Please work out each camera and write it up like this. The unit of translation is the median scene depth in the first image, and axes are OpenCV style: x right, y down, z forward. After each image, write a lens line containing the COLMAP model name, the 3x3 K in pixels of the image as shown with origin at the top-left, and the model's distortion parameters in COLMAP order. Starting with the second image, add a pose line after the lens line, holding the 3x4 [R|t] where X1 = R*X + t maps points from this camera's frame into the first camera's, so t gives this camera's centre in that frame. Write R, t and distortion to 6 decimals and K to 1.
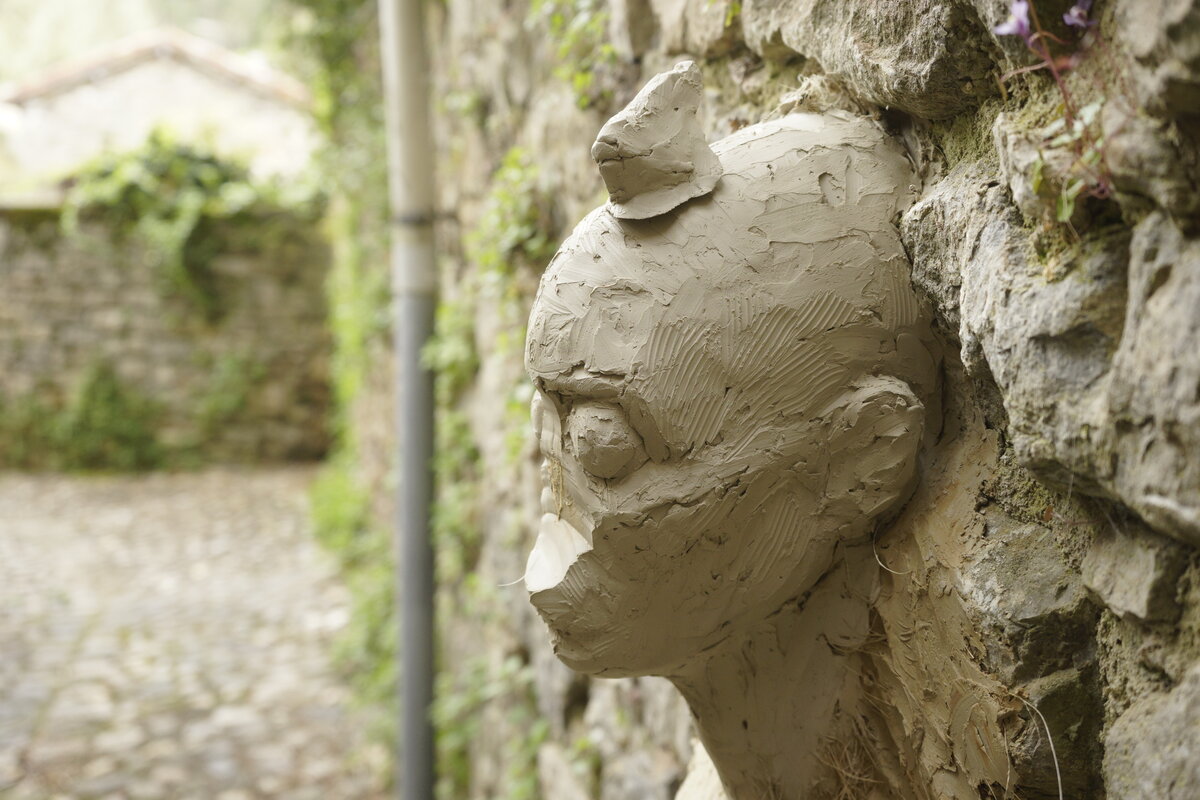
lens RADIAL K [[1454.7, 0, 607.3], [0, 1454.7, 396.1], [0, 0, 1]] dist [0.004247, 0.000000]
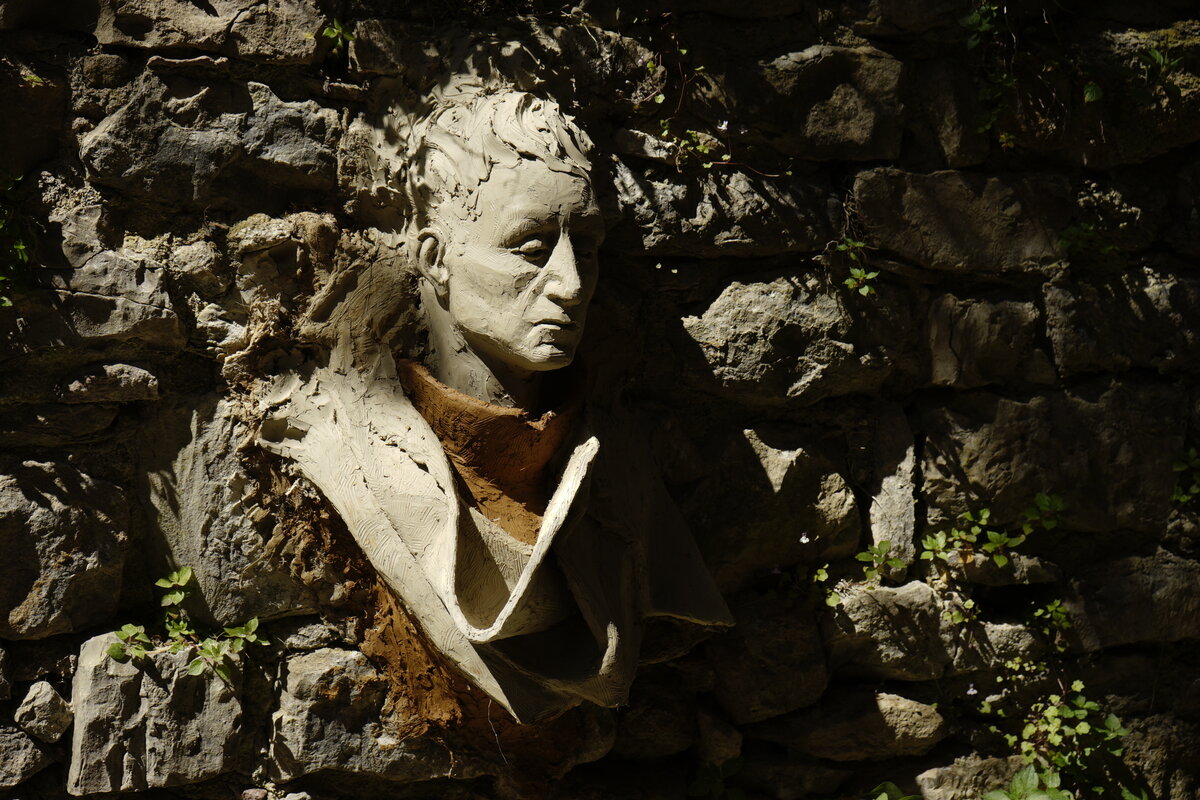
lens RADIAL K [[2090.5, 0, 600.1], [0, 2090.5, 394.7], [0, 0, 1]] dist [-0.014264, 0.000000]
pose [[-0.196036, -0.031639, 0.980086, -2.469731], [0.146273, 0.987354, 0.061131, 0.044030], [-0.969626, 0.155344, -0.188929, 1.240281]]
